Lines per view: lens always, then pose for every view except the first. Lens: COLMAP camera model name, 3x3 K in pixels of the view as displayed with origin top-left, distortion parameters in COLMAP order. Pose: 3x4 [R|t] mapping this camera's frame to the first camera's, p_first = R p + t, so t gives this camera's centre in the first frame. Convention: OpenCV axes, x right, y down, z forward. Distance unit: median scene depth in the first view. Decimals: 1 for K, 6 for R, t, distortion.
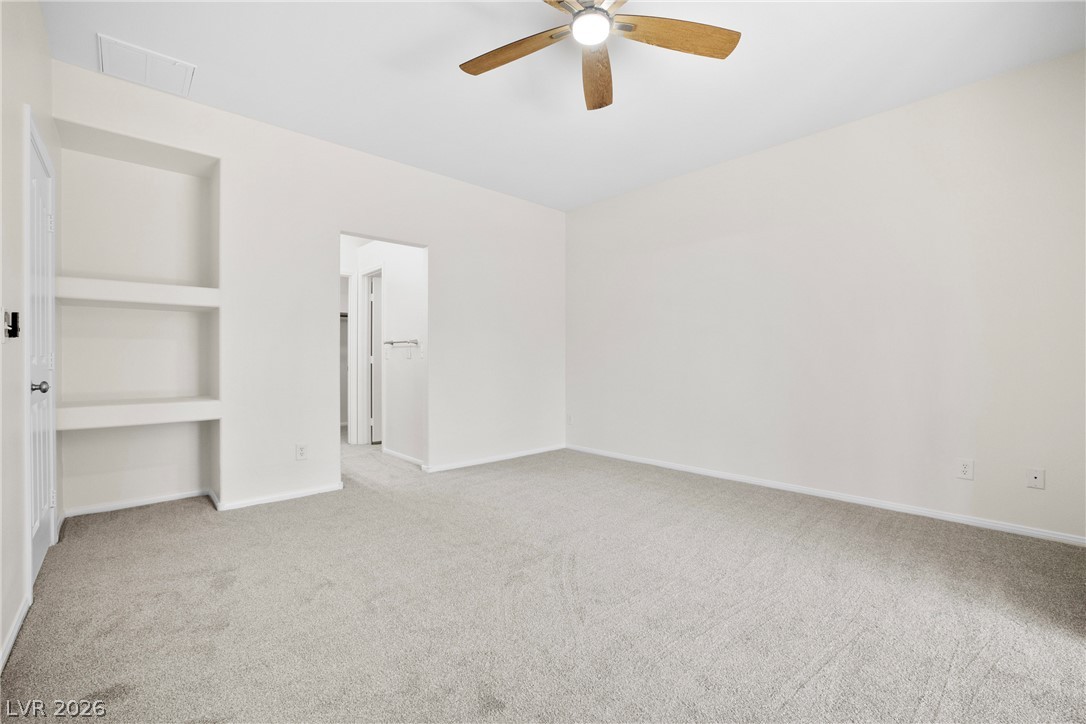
lens RADIAL K [[465.2, 0, 543.6], [0, 465.2, 361.9], [0, 0, 1]] dist [-0.034582, 0.008386]
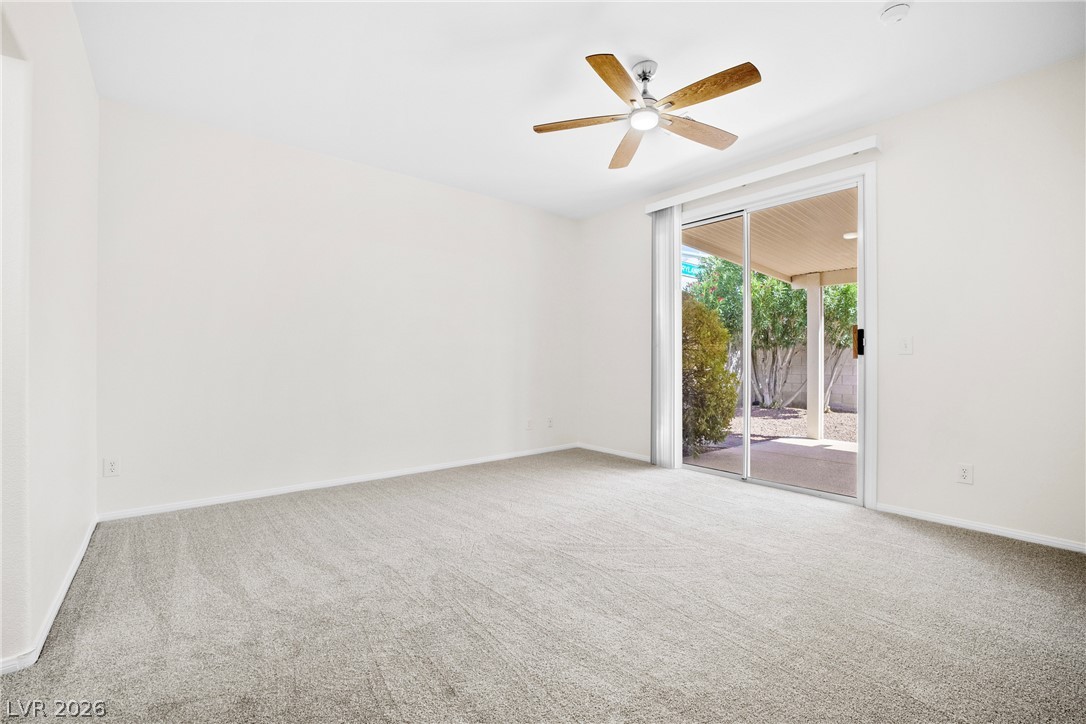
lens RADIAL K [[465.2, 0, 543.3], [0, 465.2, 362.8], [0, 0, 1]] dist [-0.034582, 0.008386]
pose [[0.043205, 0.004948, 0.999054, -0.801095], [0.000448, 0.999988, -0.004972, 0.001542], [-0.999066, 0.000662, 0.043202, 0.779887]]
